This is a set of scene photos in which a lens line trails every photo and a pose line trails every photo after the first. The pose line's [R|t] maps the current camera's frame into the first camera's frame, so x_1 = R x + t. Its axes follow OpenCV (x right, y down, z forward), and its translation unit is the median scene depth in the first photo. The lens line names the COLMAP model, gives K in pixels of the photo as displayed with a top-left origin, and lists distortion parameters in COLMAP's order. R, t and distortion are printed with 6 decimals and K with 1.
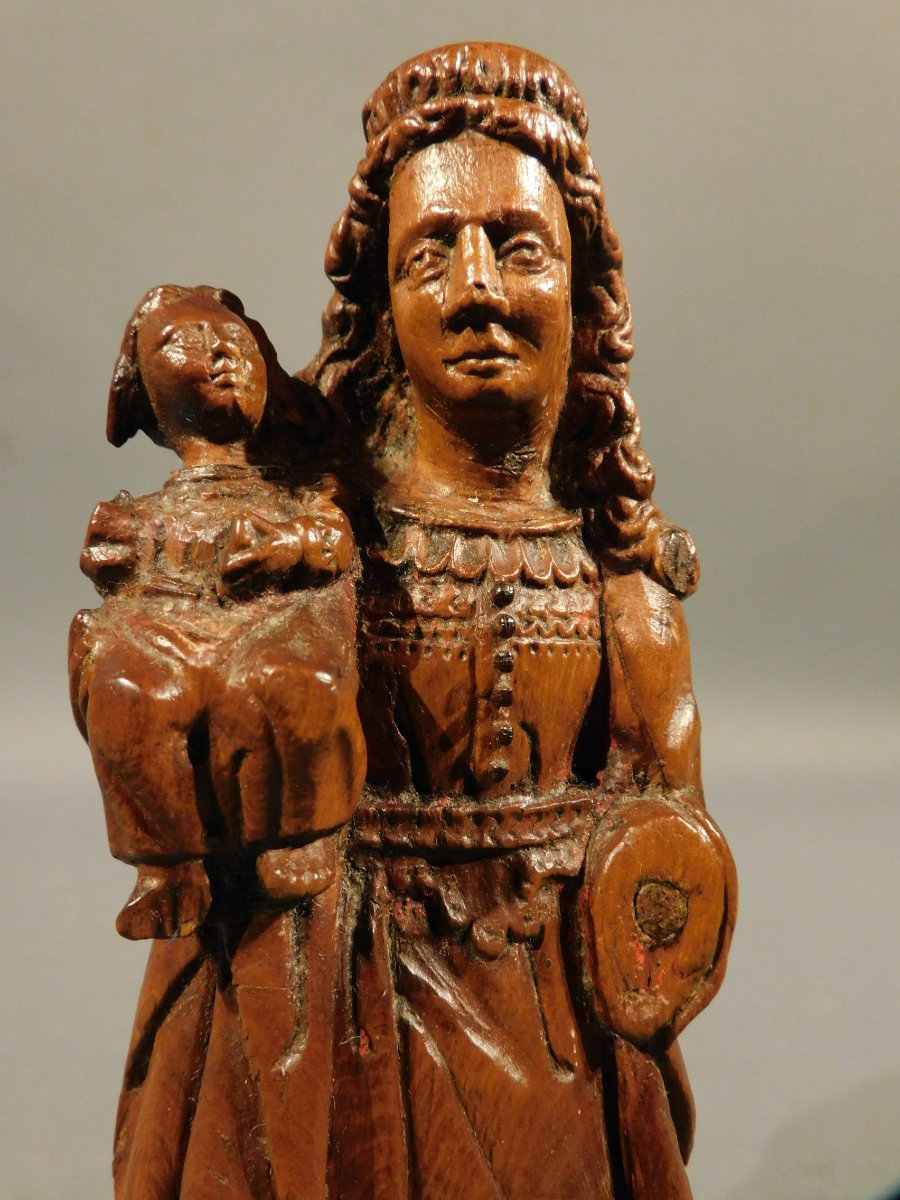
lens RADIAL K [[861.0, 0, 450.0], [0, 861.0, 596.0], [0, 0, 1]] dist [0.041206, -0.050569]
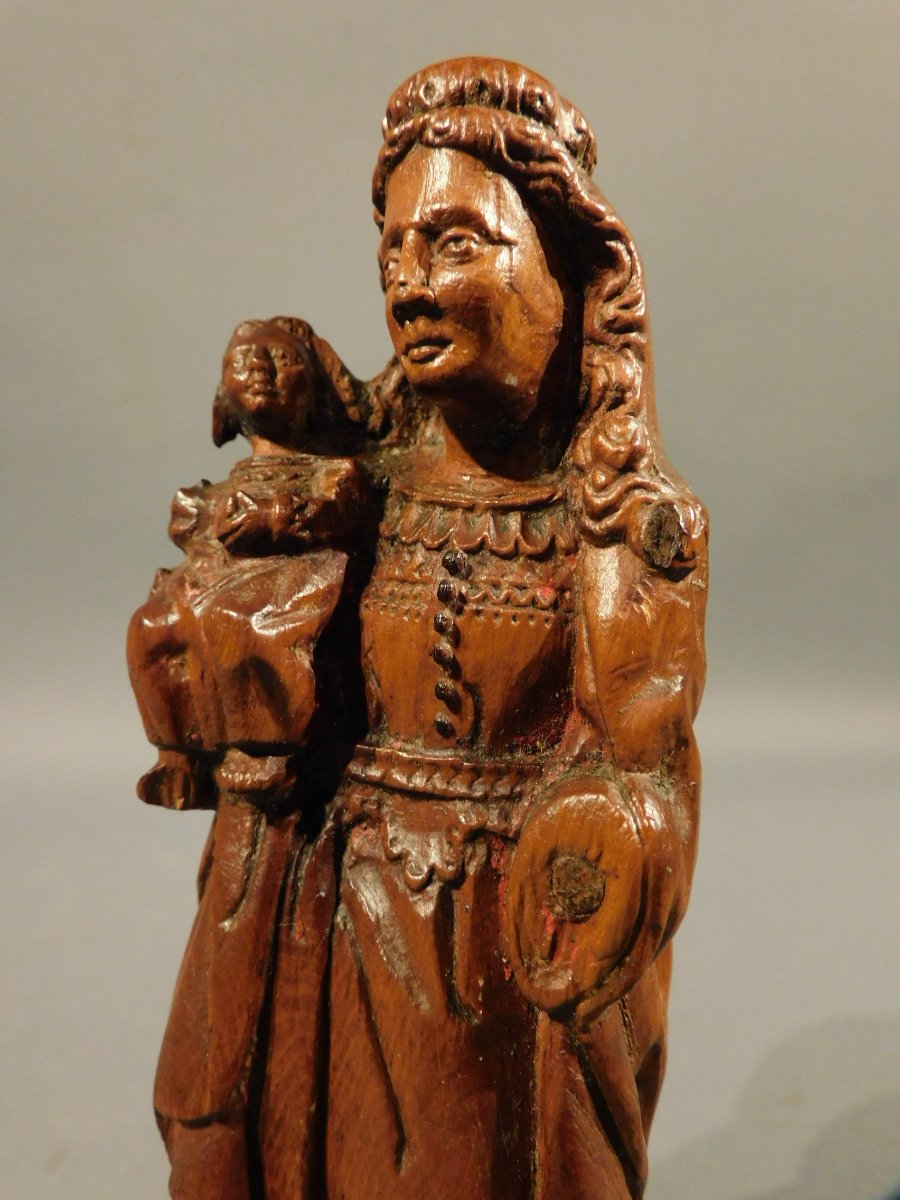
lens RADIAL K [[851.3, 0, 446.1], [0, 851.3, 596.8], [0, 0, 1]] dist [0.035092, -0.043191]
pose [[0.837388, 0.036003, -0.545422, 0.640616], [-0.044624, 0.999001, -0.002569, 0.044831], [0.544785, 0.026490, 0.838157, 0.099220]]
